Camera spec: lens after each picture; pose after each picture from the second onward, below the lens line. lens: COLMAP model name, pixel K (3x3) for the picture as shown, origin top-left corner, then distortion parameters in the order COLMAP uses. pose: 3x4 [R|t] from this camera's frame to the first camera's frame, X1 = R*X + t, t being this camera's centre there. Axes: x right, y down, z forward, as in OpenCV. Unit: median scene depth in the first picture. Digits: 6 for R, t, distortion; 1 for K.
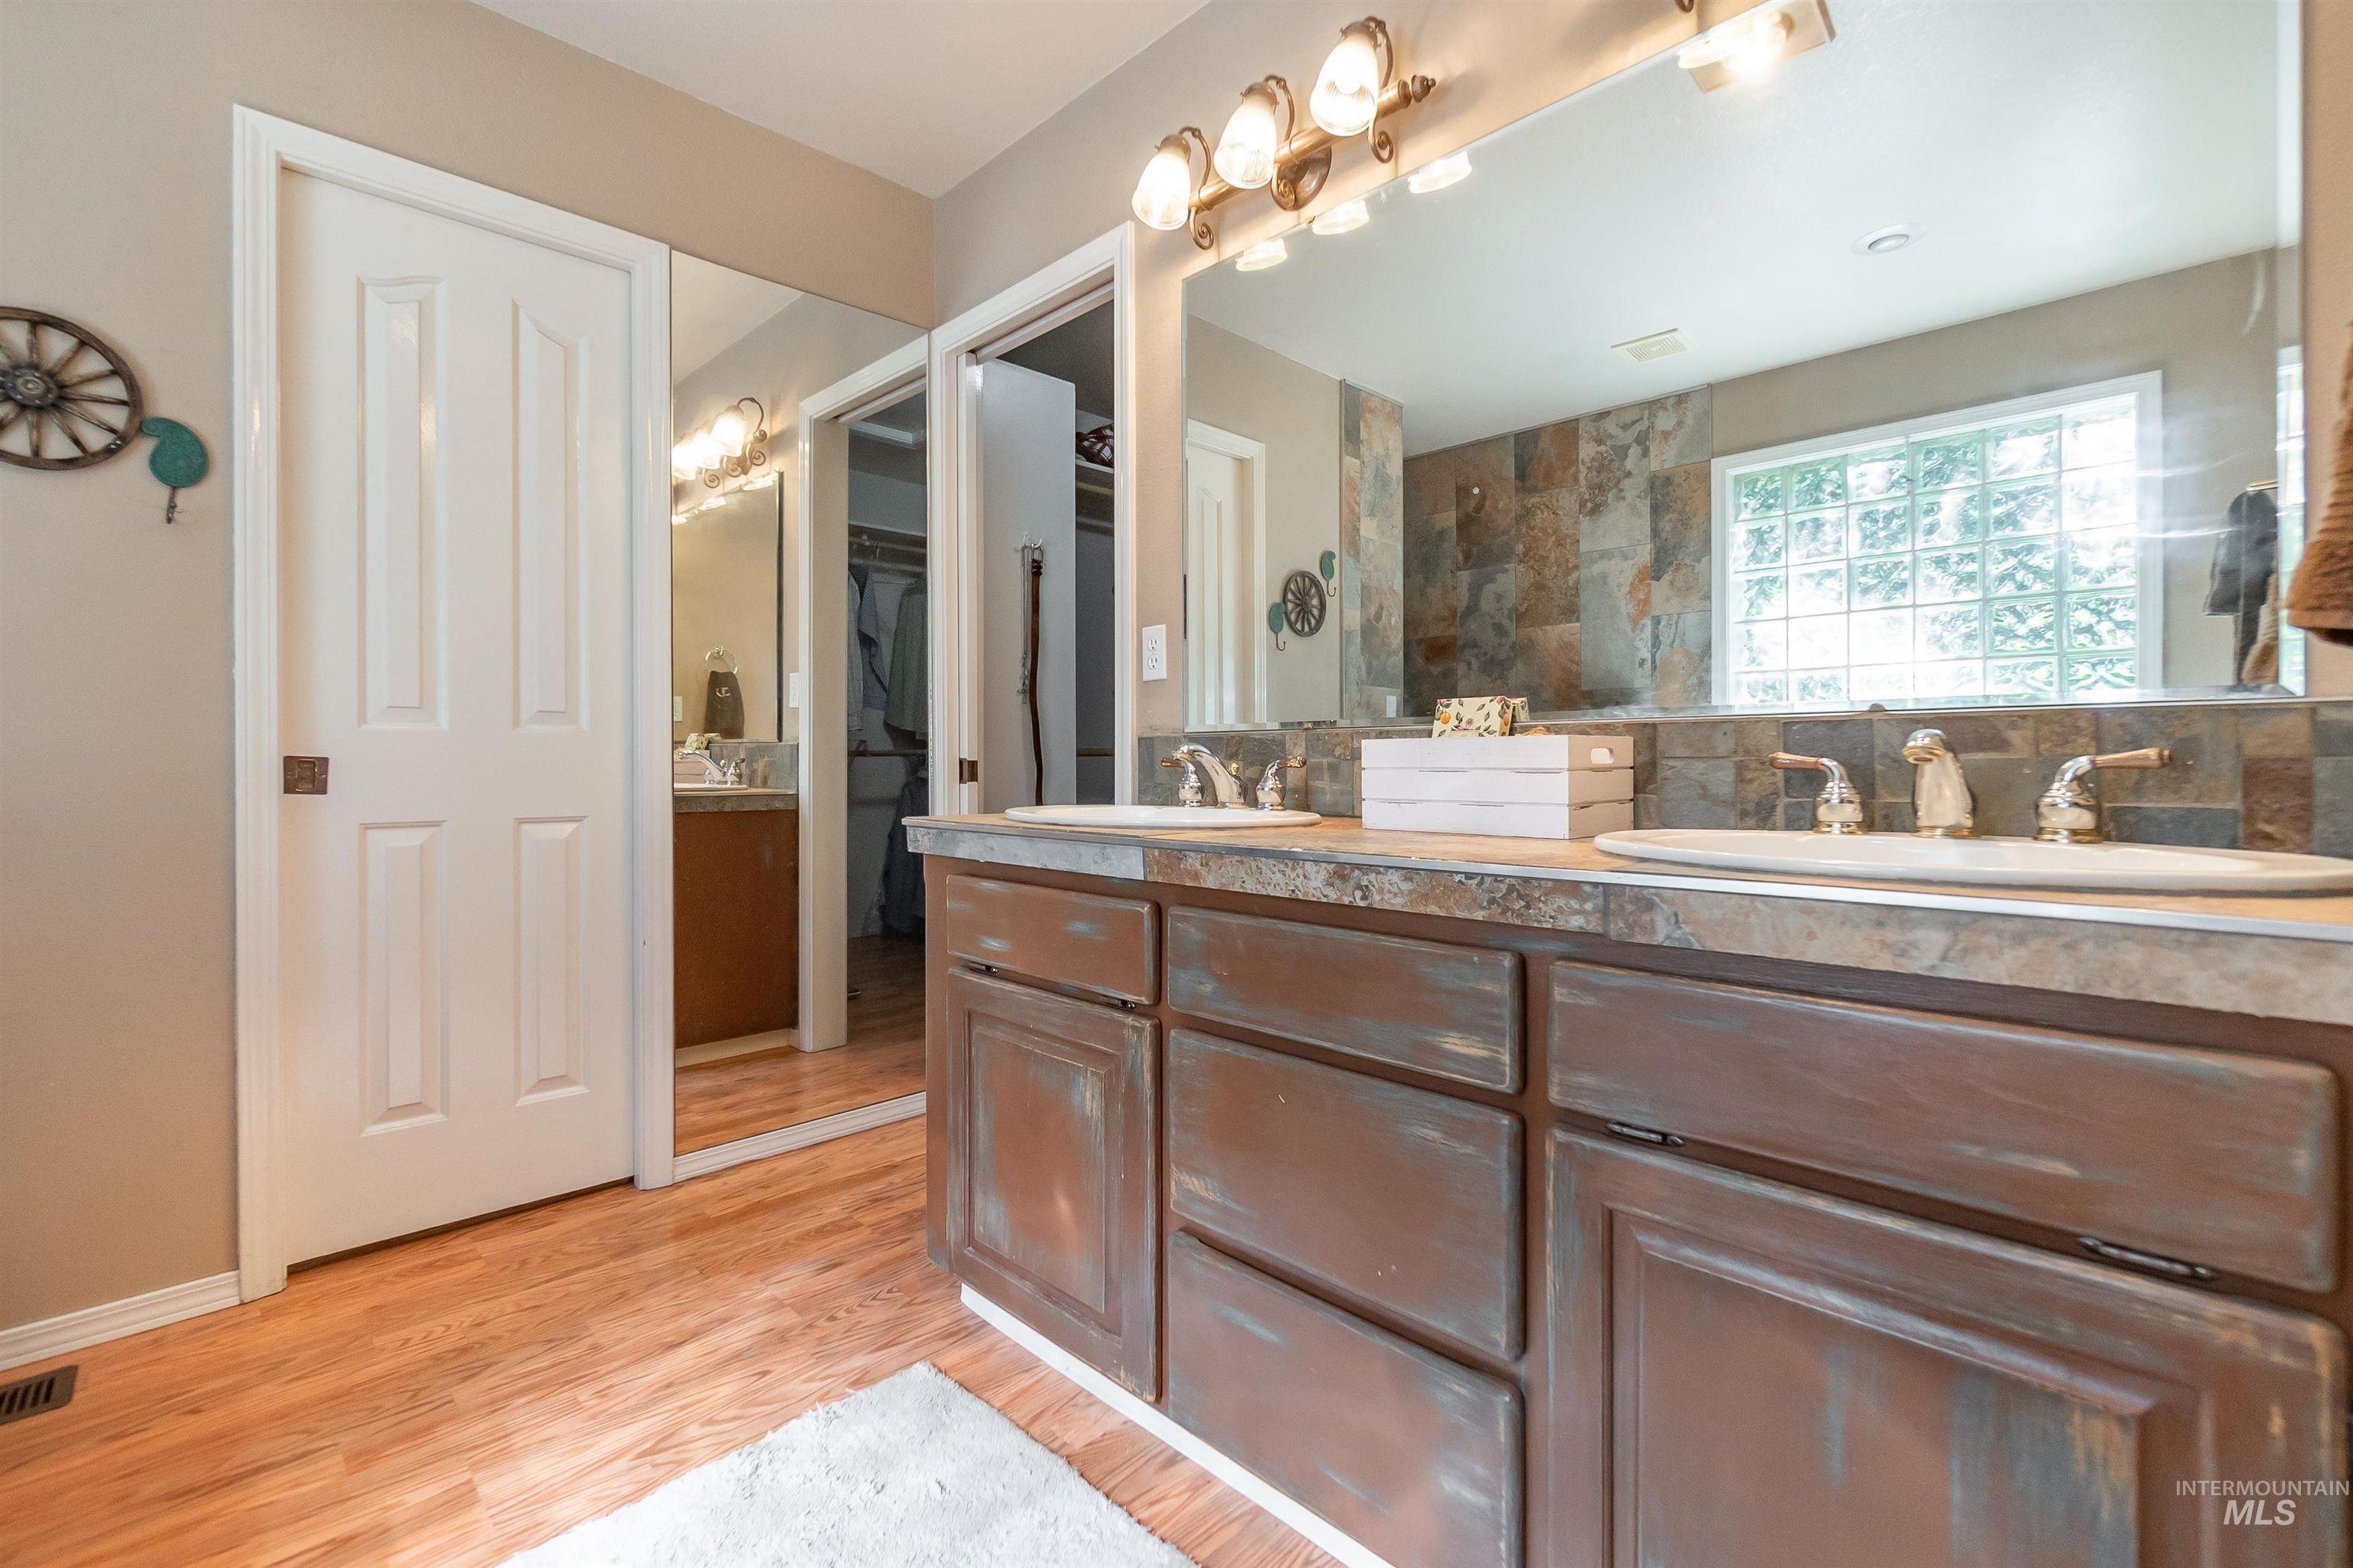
lens RADIAL K [[1033.6, 0, 1137.6], [0, 1033.6, 753.1], [0, 0, 1]] dist [-0.005723, -0.000518]
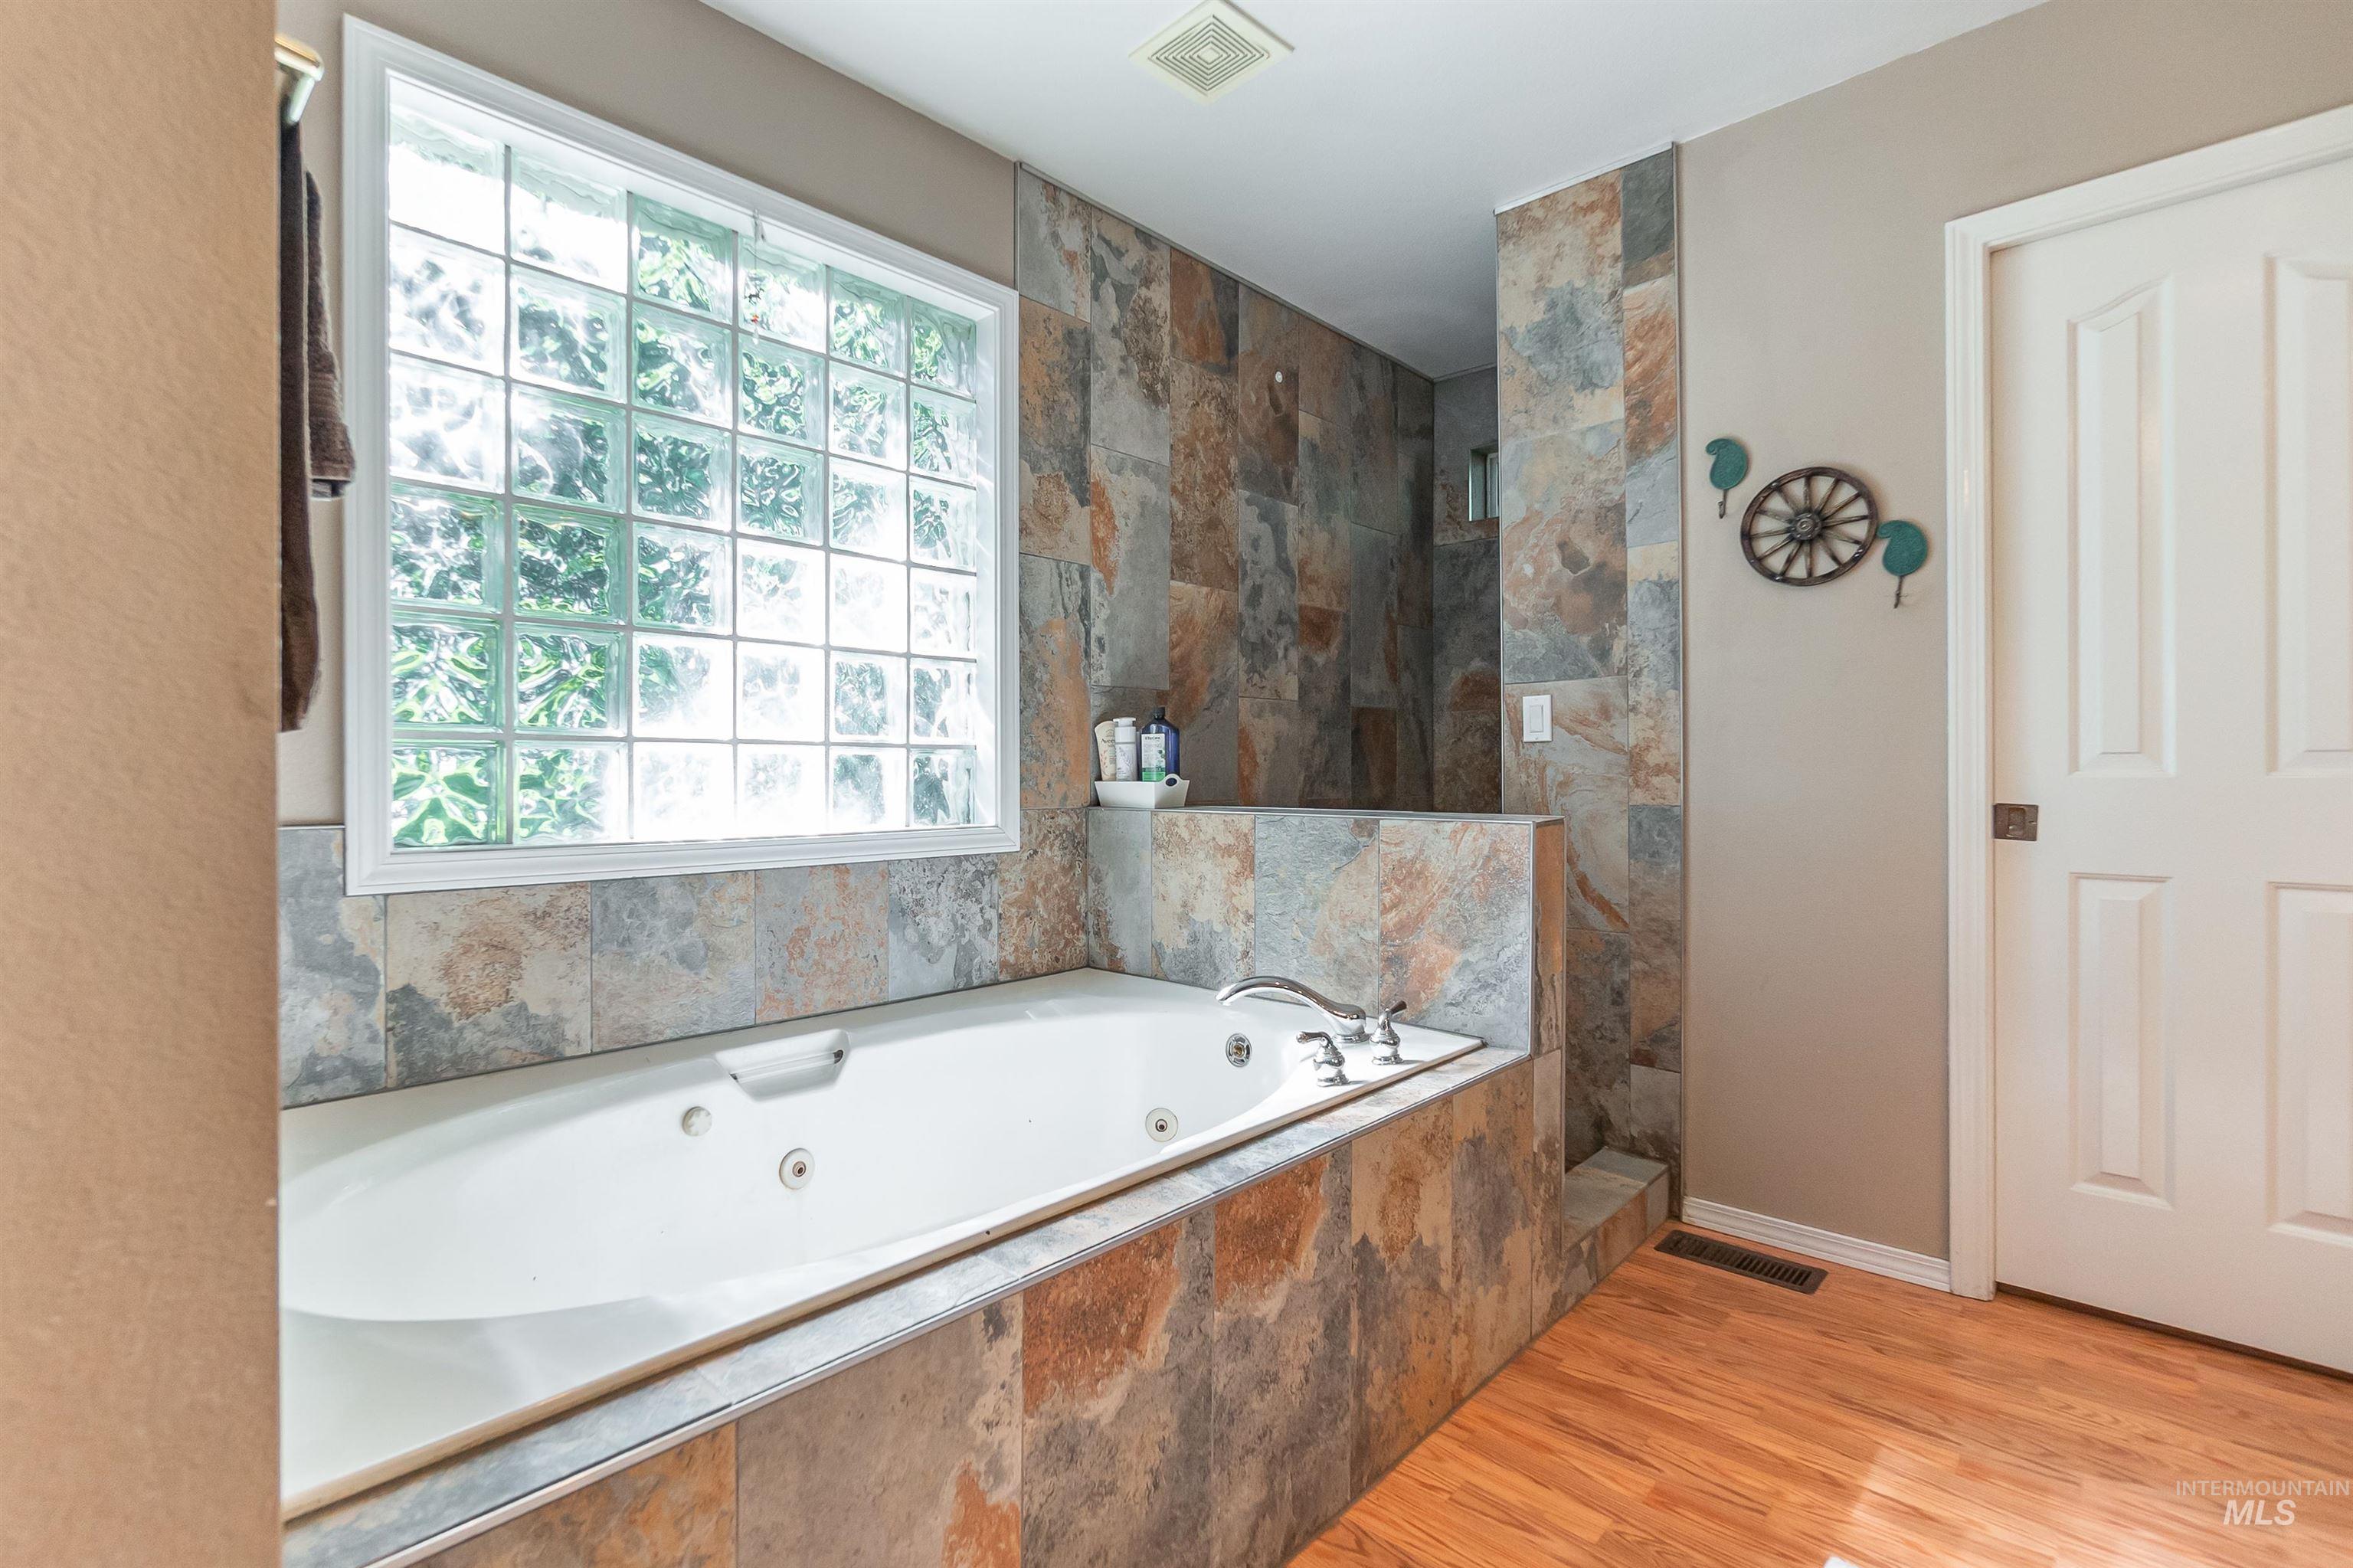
lens RADIAL K [[1033.6, 0, 1172.4], [0, 1033.6, 798.0], [0, 0, 1]] dist [-0.005723, -0.000518]
pose [[0.041036, 0.004841, -0.999146, 0.214830], [-0.003619, 0.999982, 0.004697, -0.004586], [0.999151, 0.003424, 0.041053, 0.108998]]
